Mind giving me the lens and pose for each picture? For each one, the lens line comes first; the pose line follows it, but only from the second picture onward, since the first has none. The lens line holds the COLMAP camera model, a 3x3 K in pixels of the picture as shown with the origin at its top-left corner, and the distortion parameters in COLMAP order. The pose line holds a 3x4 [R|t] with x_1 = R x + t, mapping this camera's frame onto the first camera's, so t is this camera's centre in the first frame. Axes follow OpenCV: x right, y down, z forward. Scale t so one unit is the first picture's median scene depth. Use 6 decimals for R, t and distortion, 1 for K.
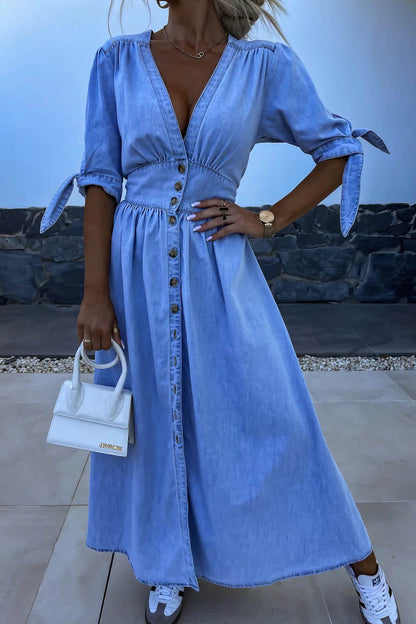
lens RADIAL K [[478.9, 0, 205.8], [0, 478.9, 312.1], [0, 0, 1]] dist [0.005436, -0.000872]
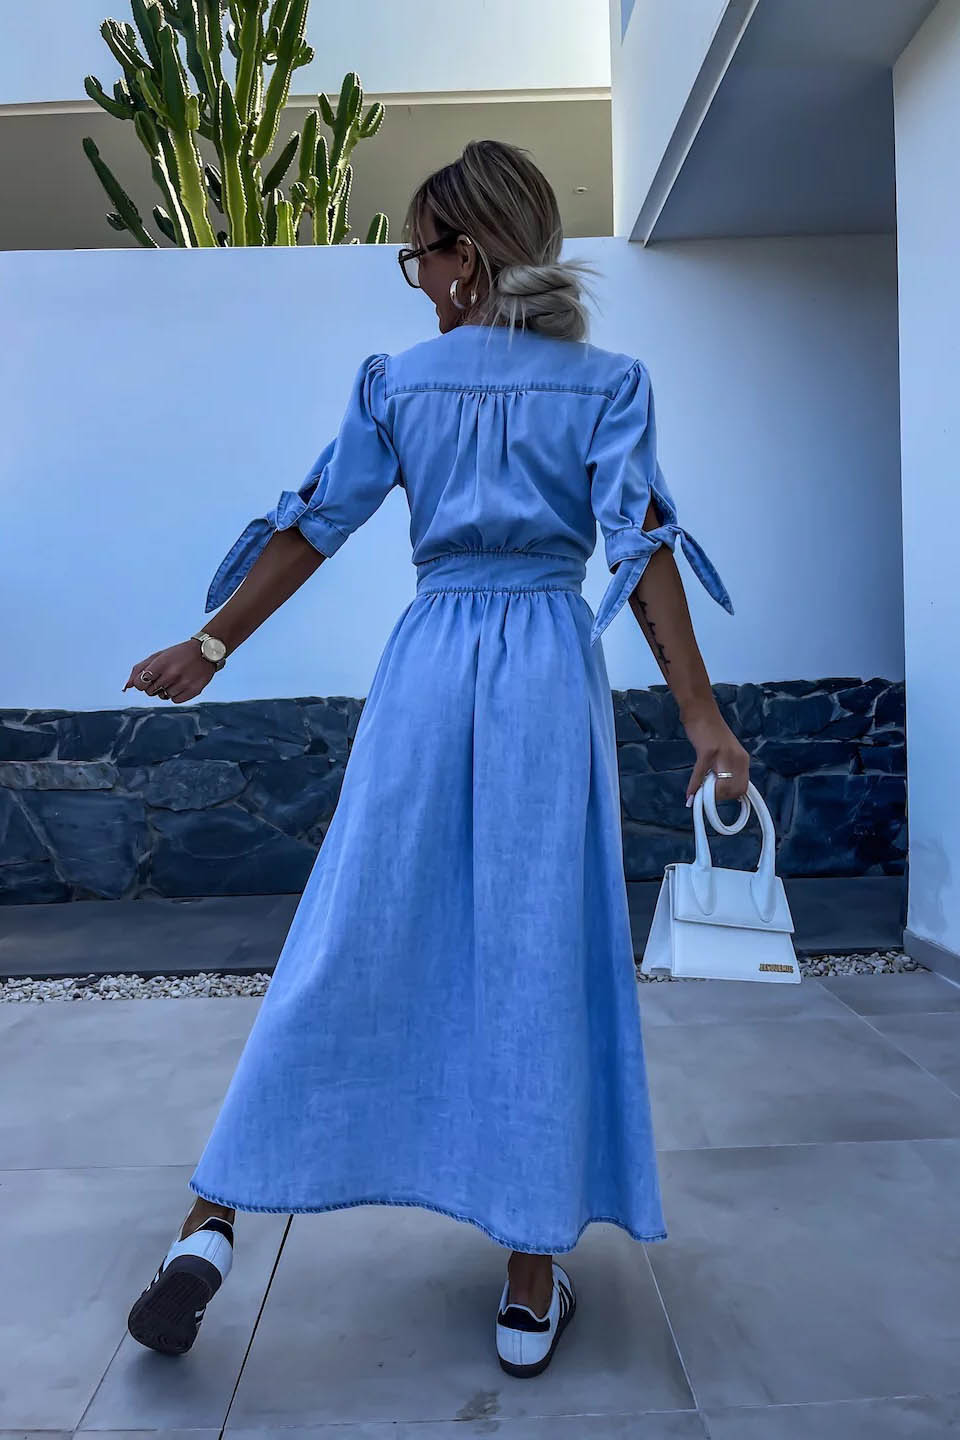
lens RADIAL K [[1105.1, 0, 482.9], [0, 1105.1, 720.4], [0, 0, 1]] dist [0.005436, -0.000872]
pose [[0.999464, -0.032110, -0.006322, 0.023356], [0.029744, 0.971847, -0.233727, 0.083955], [0.013648, 0.233413, 0.972282, -0.151061]]
